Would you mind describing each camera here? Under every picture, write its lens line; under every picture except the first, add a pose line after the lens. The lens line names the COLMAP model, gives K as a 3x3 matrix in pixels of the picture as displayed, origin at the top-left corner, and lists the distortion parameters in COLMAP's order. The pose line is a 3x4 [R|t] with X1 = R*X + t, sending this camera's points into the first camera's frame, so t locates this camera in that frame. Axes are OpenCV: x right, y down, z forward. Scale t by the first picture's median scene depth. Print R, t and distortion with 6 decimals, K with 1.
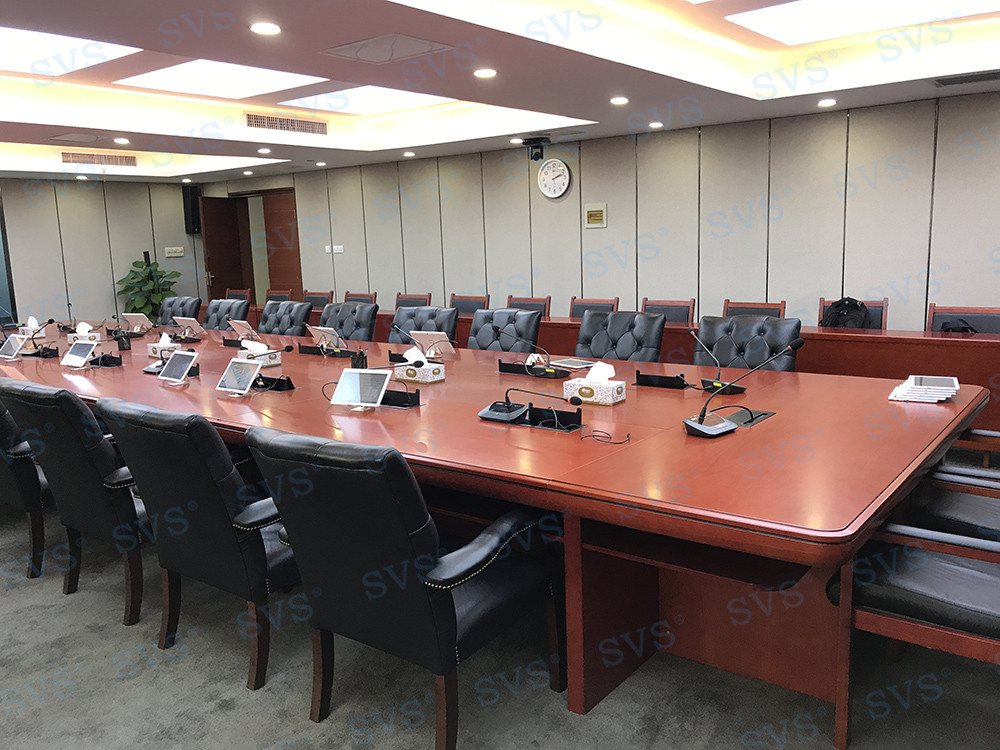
lens RADIAL K [[827.6, 0, 506.9], [0, 827.6, 371.4], [0, 0, 1]] dist [0.044049, -0.062533]
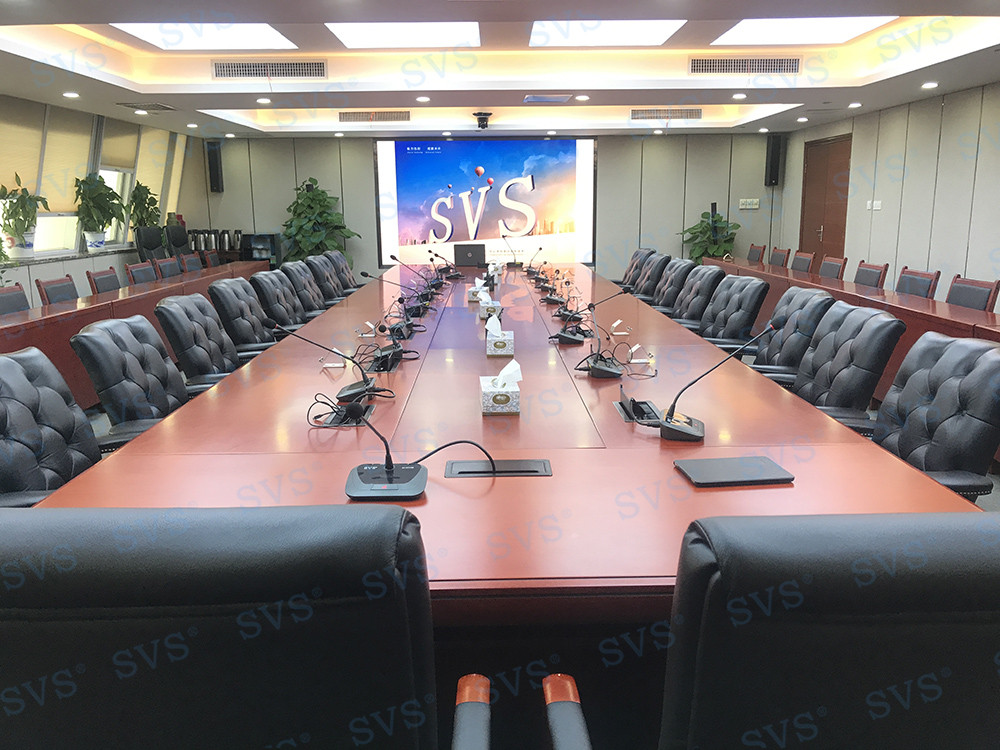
lens RADIAL K [[827.6, 0, 505.3], [0, 827.6, 373.6], [0, 0, 1]] dist [0.044049, -0.062533]
pose [[0.641369, 0.178995, -0.746061, 0.298002], [-0.133620, 0.983604, 0.121116, -0.039378], [0.755507, 0.022008, 0.654770, 0.205557]]
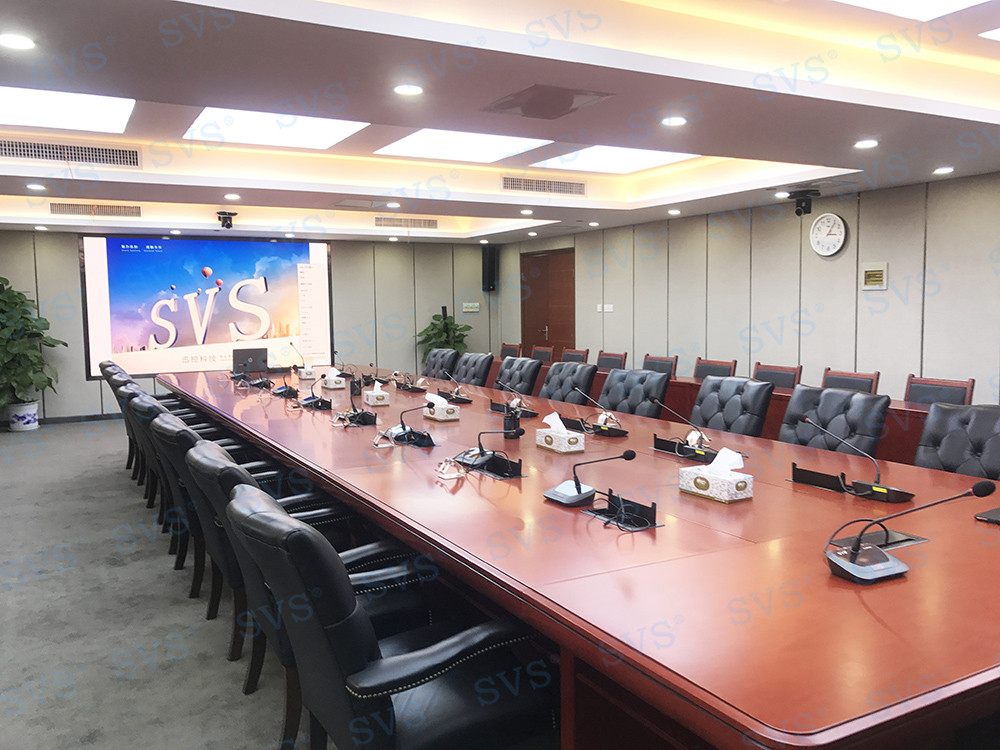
lens RADIAL K [[827.6, 0, 507.3], [0, 827.6, 372.2], [0, 0, 1]] dist [0.044049, -0.062533]
pose [[0.920163, 0.055291, -0.387611, 0.099279], [-0.082007, 0.995237, -0.052713, -0.010955], [0.382850, 0.080291, 0.920315, 0.060608]]
